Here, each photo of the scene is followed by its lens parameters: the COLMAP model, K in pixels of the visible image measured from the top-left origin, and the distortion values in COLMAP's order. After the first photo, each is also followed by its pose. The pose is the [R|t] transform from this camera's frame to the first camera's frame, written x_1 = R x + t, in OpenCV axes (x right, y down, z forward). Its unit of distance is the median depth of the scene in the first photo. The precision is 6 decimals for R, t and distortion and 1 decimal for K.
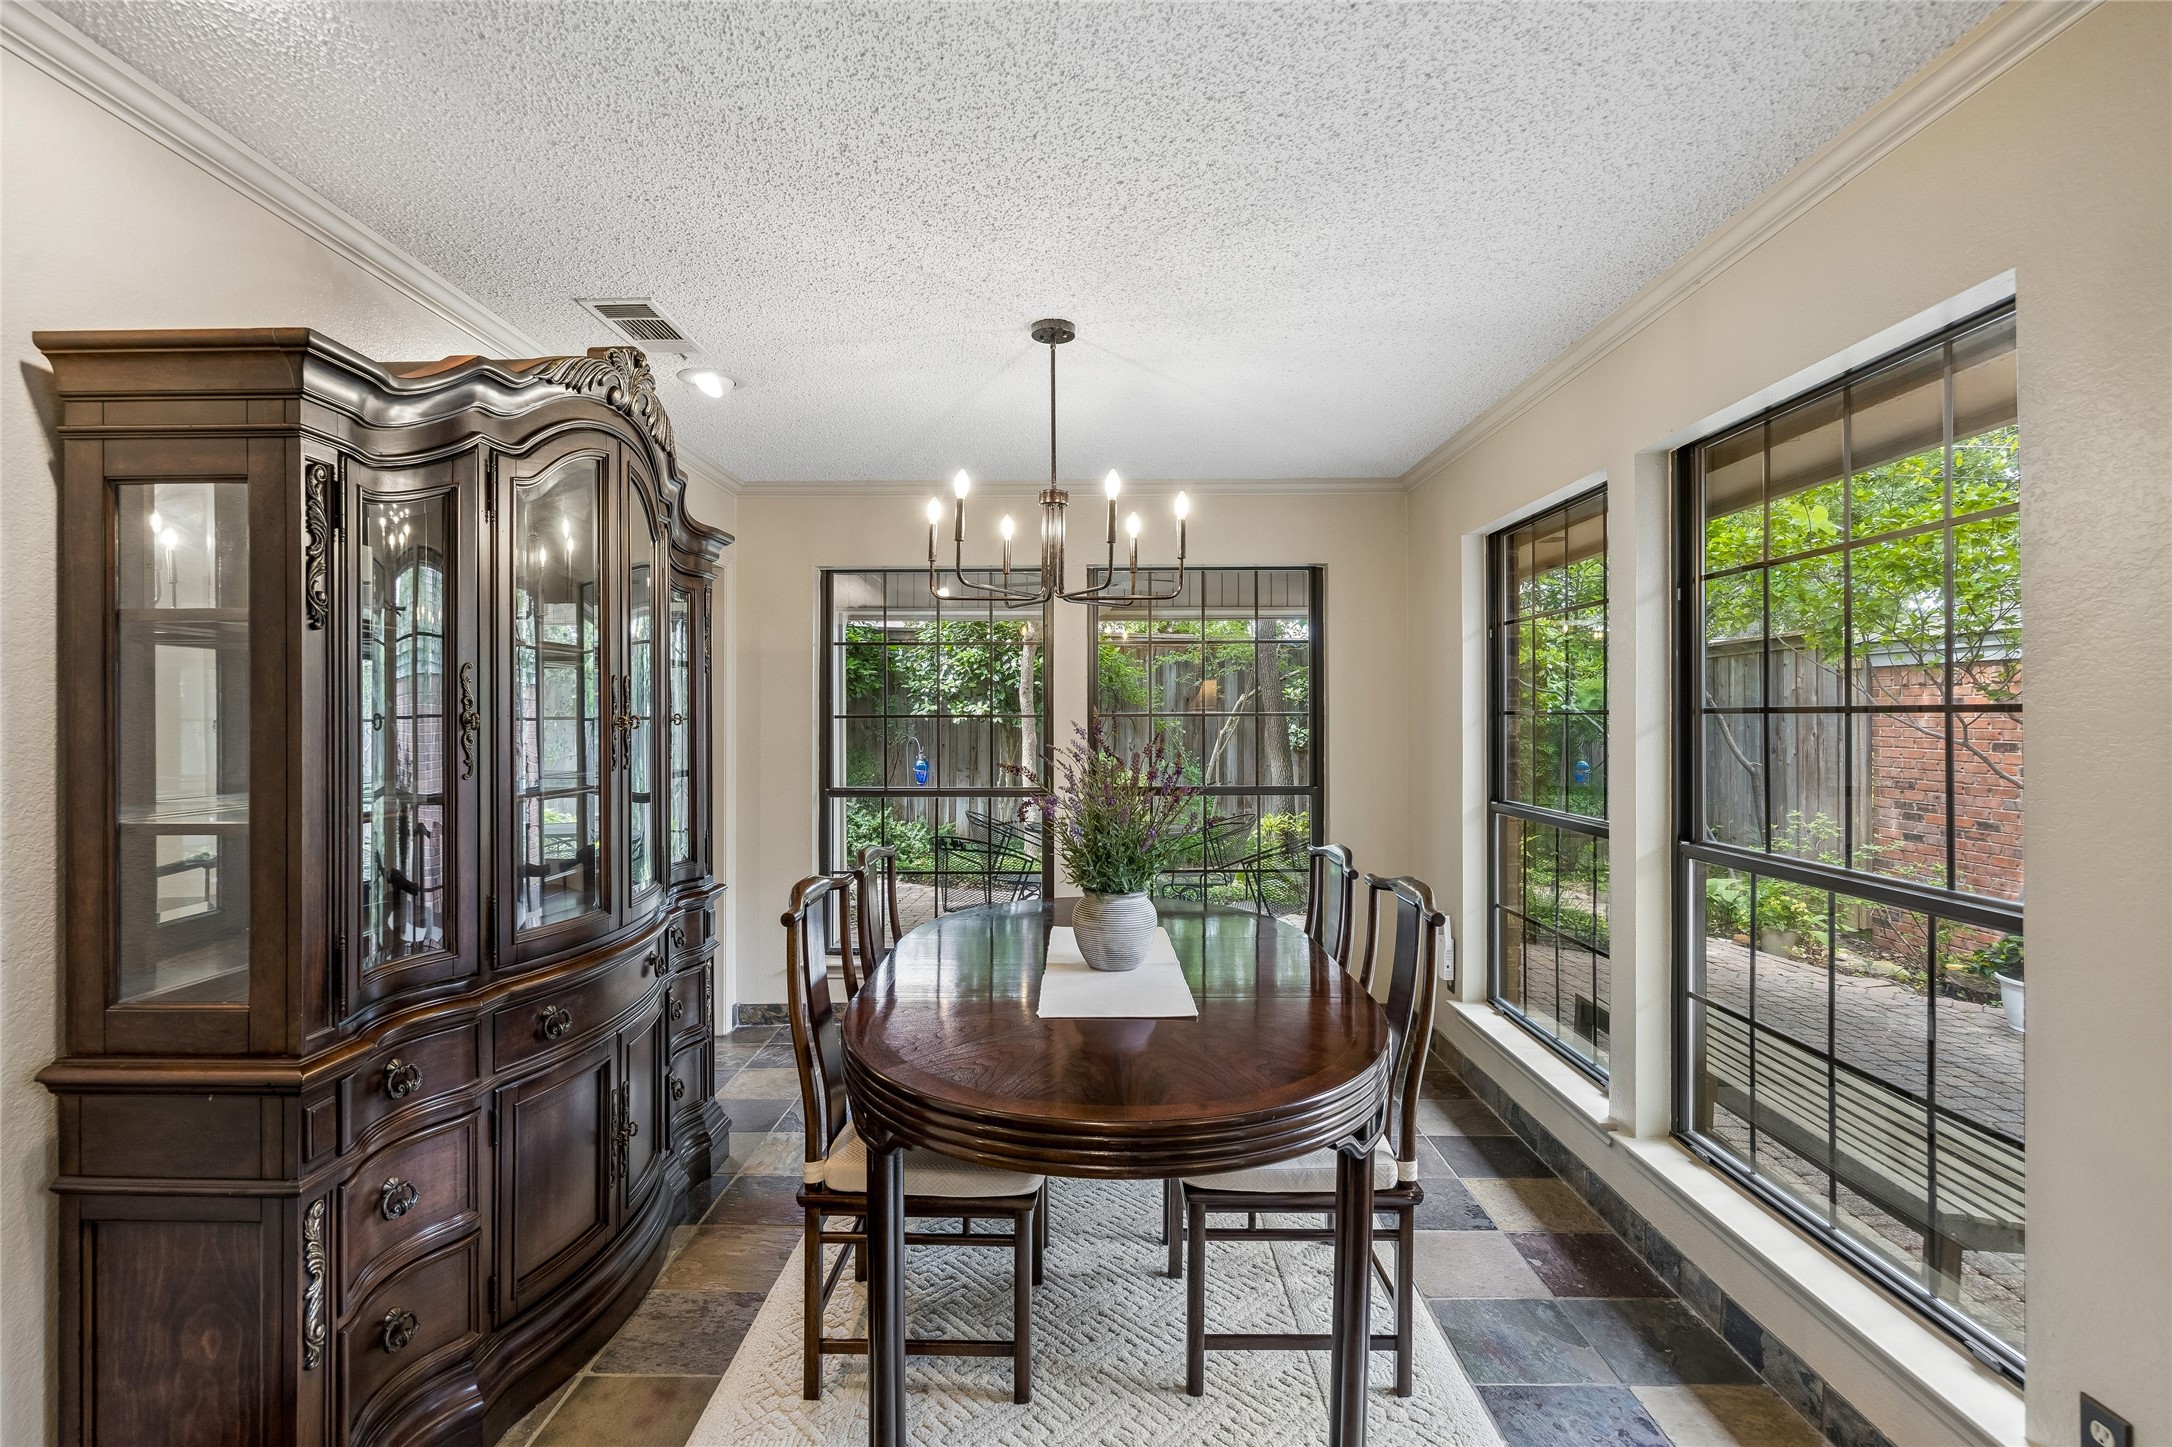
lens RADIAL K [[1008.3, 0, 1073.6], [0, 1008.3, 729.7], [0, 0, 1]] dist [-0.000736, 0.000377]
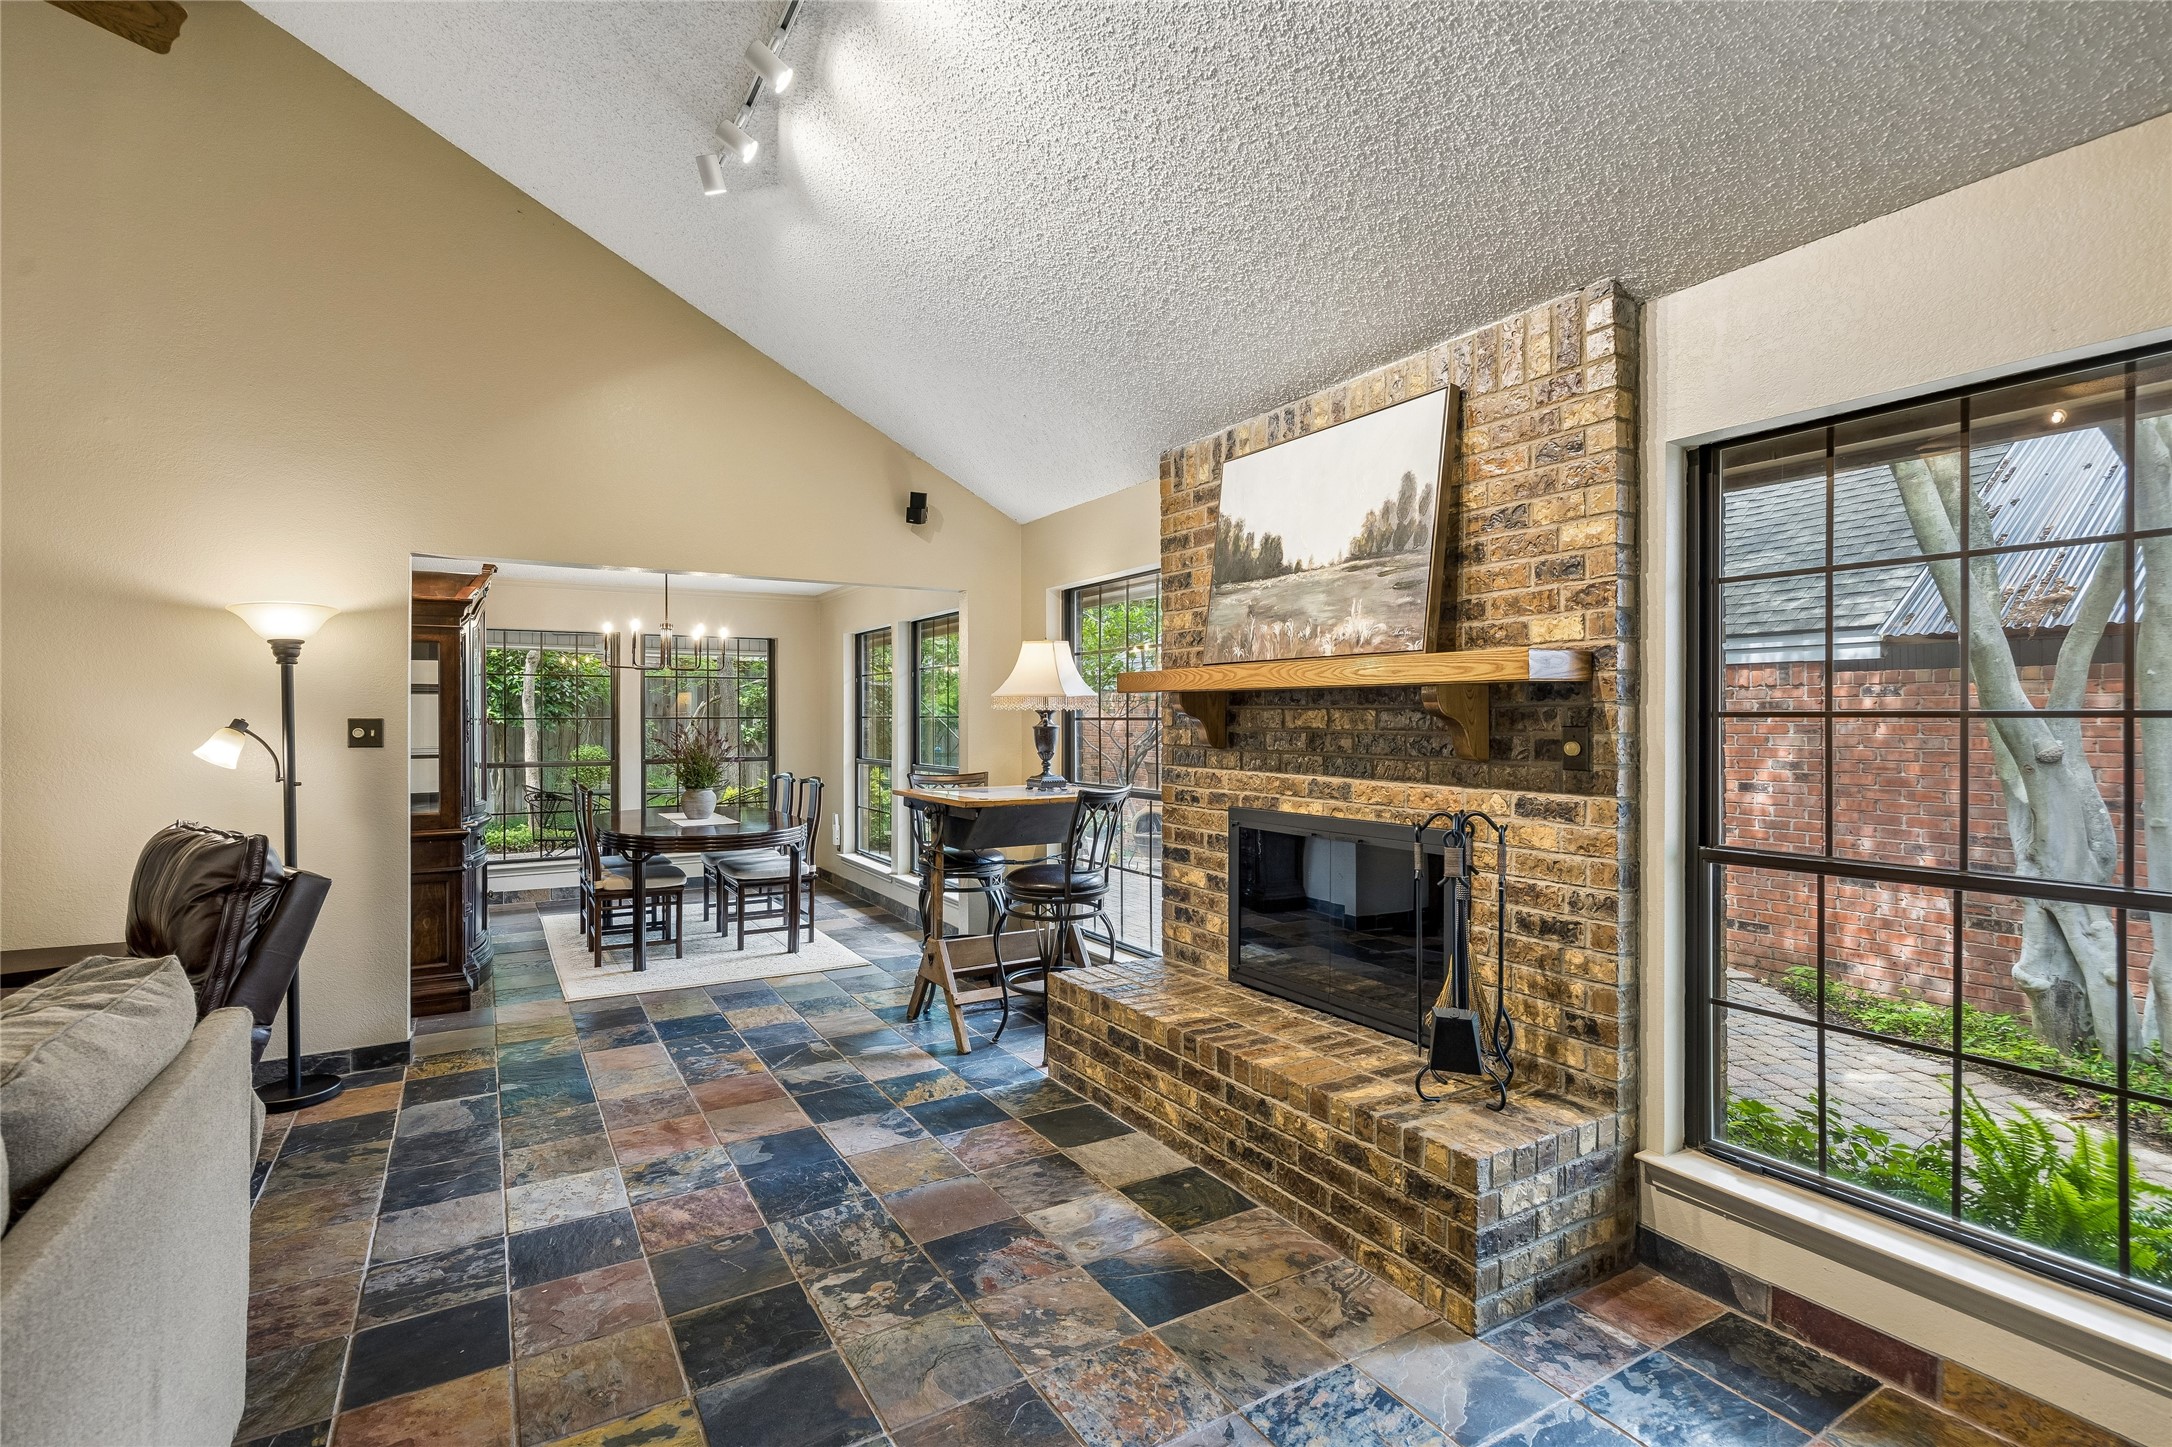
lens RADIAL K [[1008.3, 0, 1073.6], [0, 1008.3, 729.7], [0, 0, 1]] dist [-0.000736, 0.000377]
pose [[0.851996, -0.003376, 0.523537, -0.310079], [0.004692, 0.999988, -0.001187, 0.012891], [-0.523527, 0.003468, 0.852002, -1.056435]]
